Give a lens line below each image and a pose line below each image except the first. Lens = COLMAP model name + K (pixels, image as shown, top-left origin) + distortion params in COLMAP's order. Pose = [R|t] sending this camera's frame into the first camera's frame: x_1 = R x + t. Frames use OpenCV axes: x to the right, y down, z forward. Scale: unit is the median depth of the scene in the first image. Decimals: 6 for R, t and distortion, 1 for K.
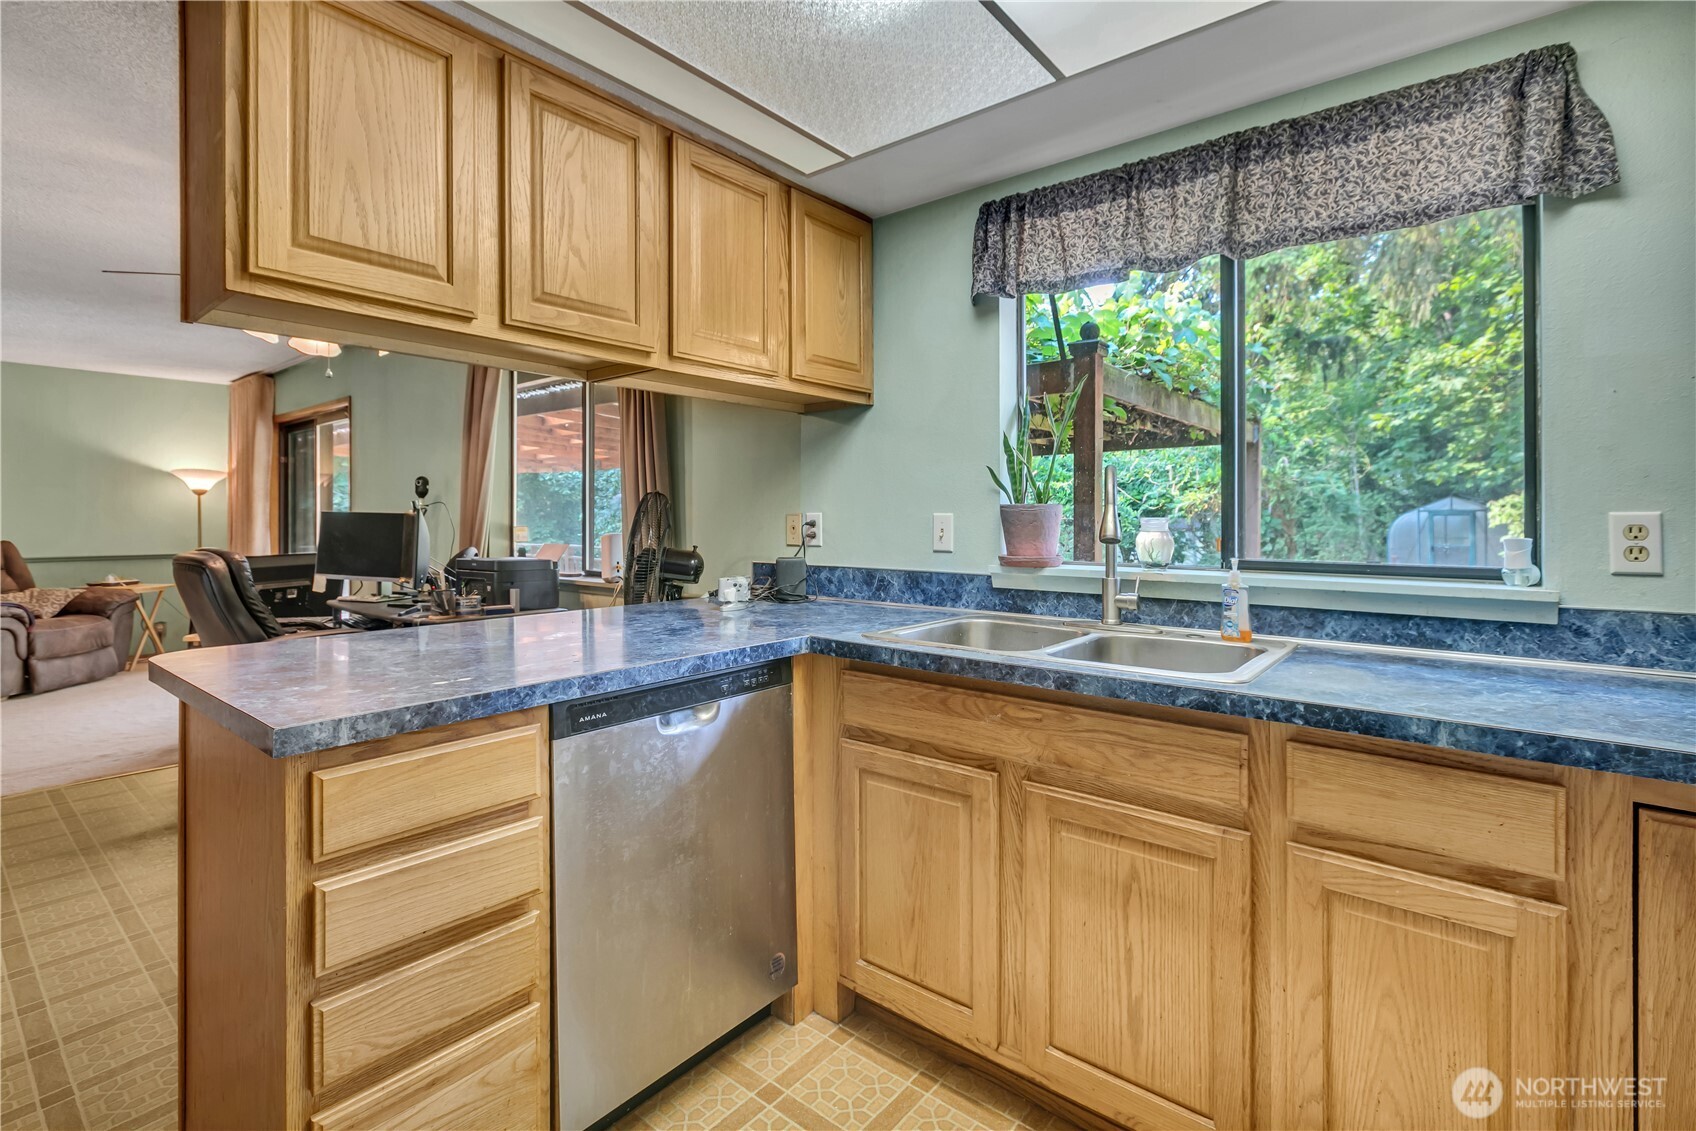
lens RADIAL K [[785.6, 0, 841.6], [0, 785.6, 514.5], [0, 0, 1]] dist [-0.001319, -0.000282]
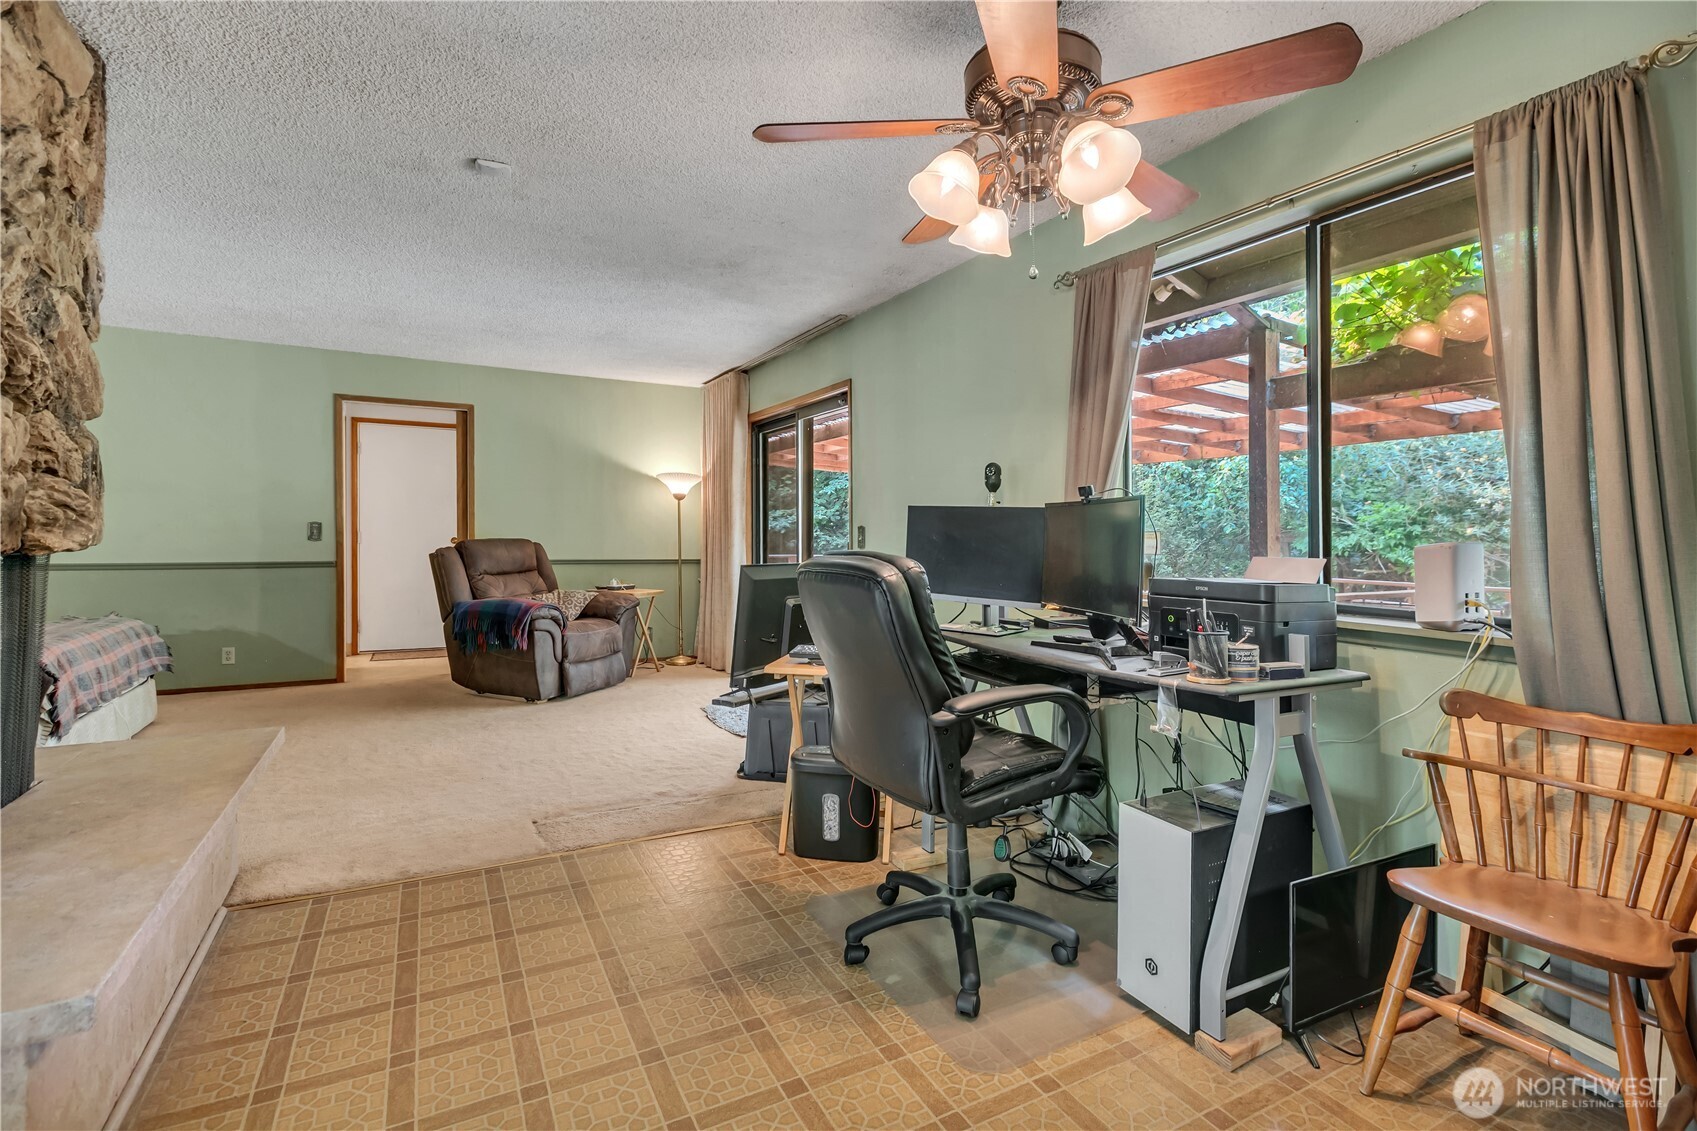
lens RADIAL K [[786.0, 0, 847.3], [0, 786.0, 567.4], [0, 0, 1]] dist [-0.001319, -0.000282]
pose [[0.926618, 0.030337, -0.374779, -0.307165], [-0.014607, 0.998892, 0.044742, 0.015151], [0.375721, -0.035984, 0.926034, 0.204194]]
